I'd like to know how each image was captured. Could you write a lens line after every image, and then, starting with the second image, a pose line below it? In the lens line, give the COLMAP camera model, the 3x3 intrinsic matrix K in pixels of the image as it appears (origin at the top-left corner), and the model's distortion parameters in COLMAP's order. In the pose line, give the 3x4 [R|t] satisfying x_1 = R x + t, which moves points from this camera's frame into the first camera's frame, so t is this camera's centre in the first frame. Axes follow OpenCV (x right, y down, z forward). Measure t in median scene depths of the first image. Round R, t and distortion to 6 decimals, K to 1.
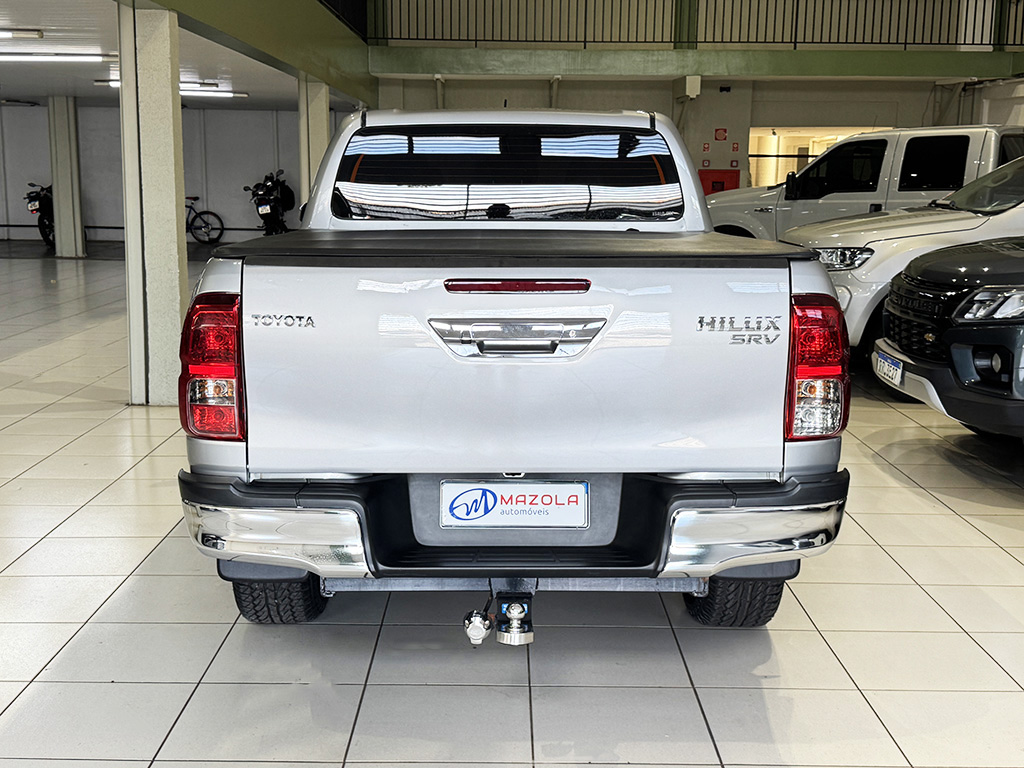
lens RADIAL K [[1250.3, 0, 505.4], [0, 1250.3, 383.7], [0, 0, 1]] dist [0.199970, -0.488764]
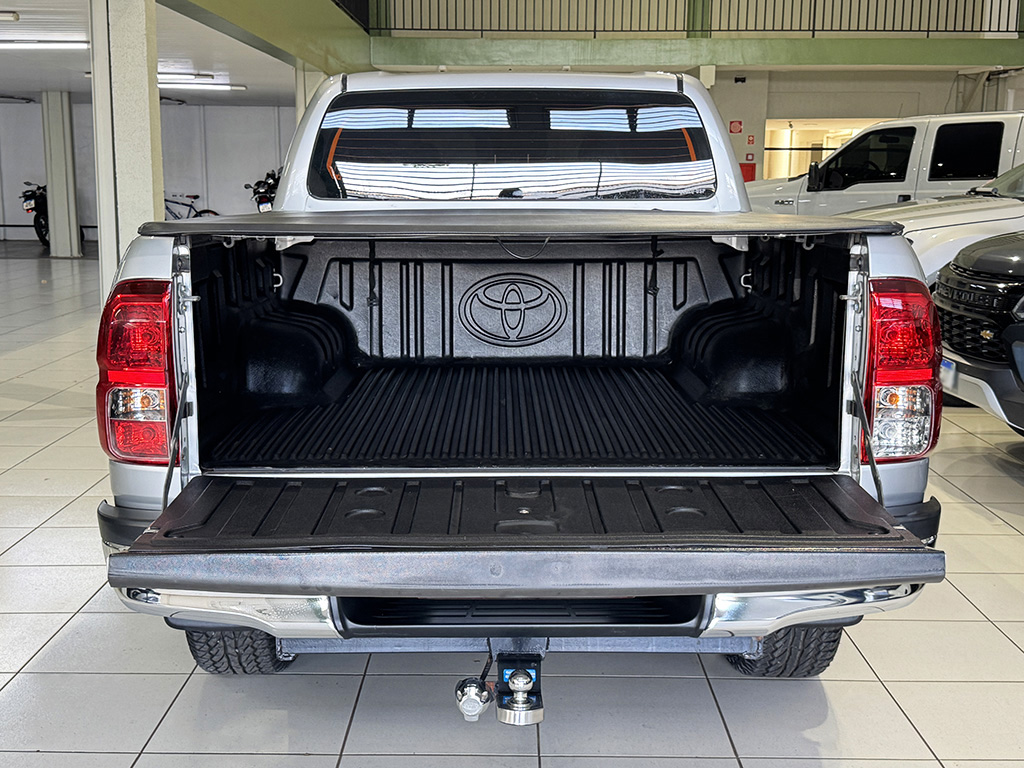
lens RADIAL K [[1250.3, 0, 505.4], [0, 1250.3, 383.7], [0, 0, 1]] dist [0.199970, -0.488764]
pose [[0.999967, -0.003583, -0.007307, 0.003534], [0.003577, 0.999993, -0.000815, -0.003693], [0.007310, 0.000788, 0.999973, 0.148214]]
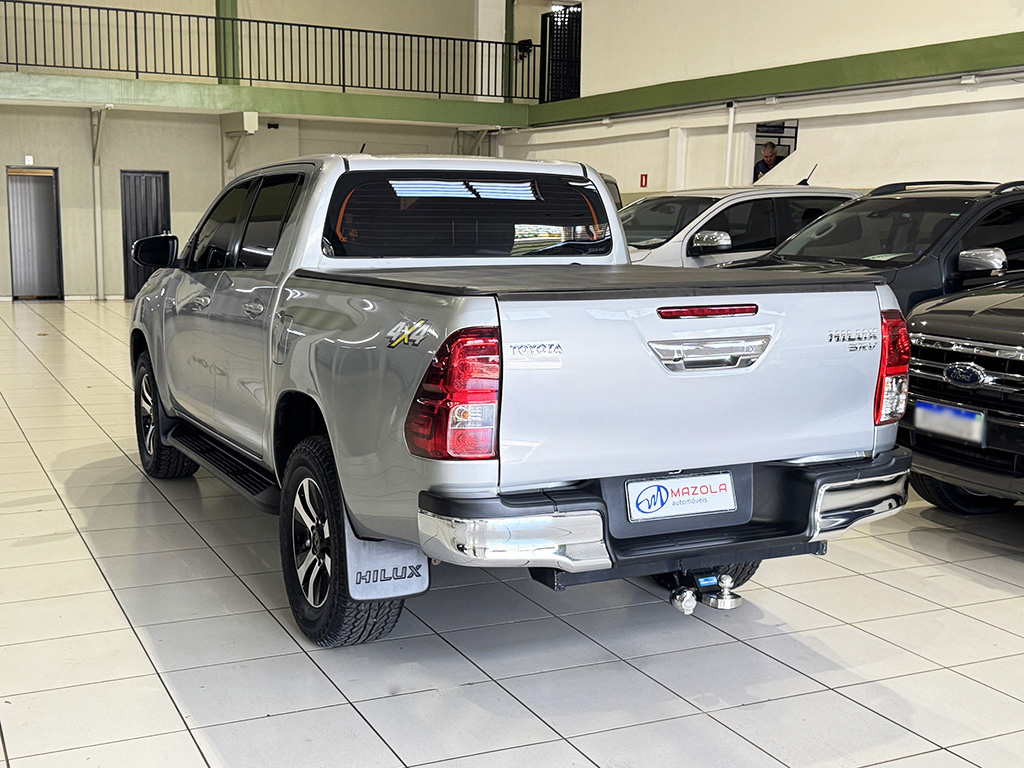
lens RADIAL K [[1250.3, 0, 505.4], [0, 1250.3, 383.7], [0, 0, 1]] dist [0.199970, -0.488764]
pose [[0.902133, -0.055777, 0.427838, -0.488287], [0.066166, 0.997764, -0.009438, -0.007092], [-0.426355, 0.036823, 0.903806, -0.004847]]
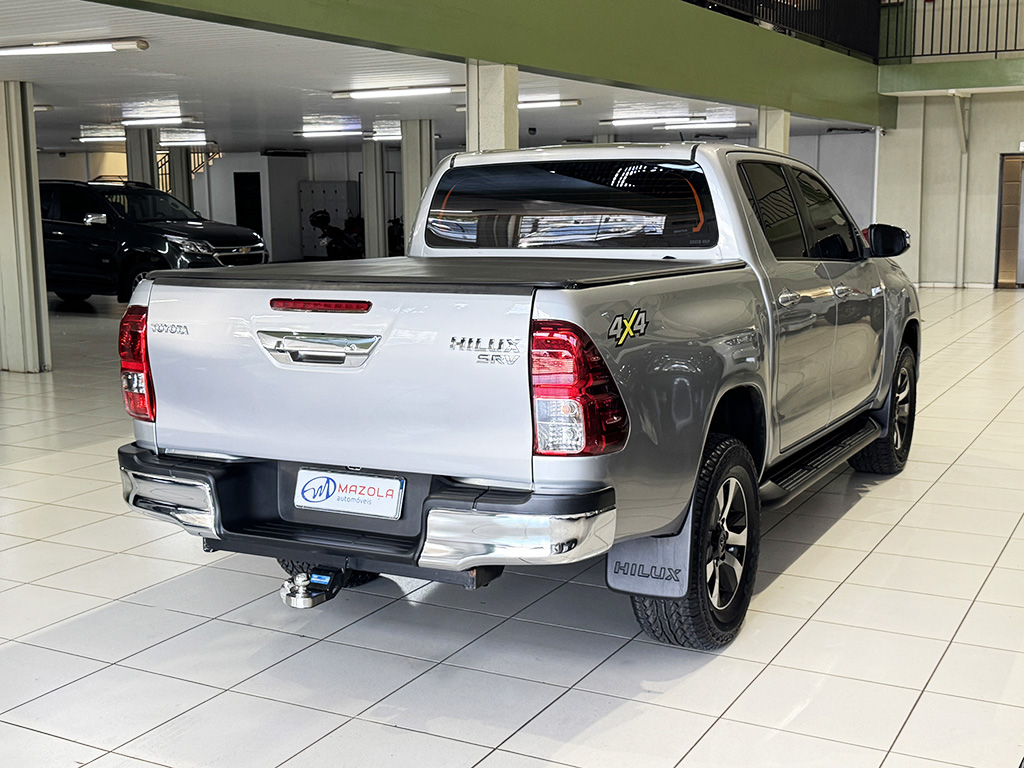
lens RADIAL K [[1250.3, 0, 505.4], [0, 1250.3, 383.7], [0, 0, 1]] dist [0.199970, -0.488764]
pose [[0.876530, 0.049820, -0.478762, 0.522486], [-0.058569, 0.998278, -0.003350, -0.007351], [0.477771, 0.030977, 0.877938, 0.030529]]
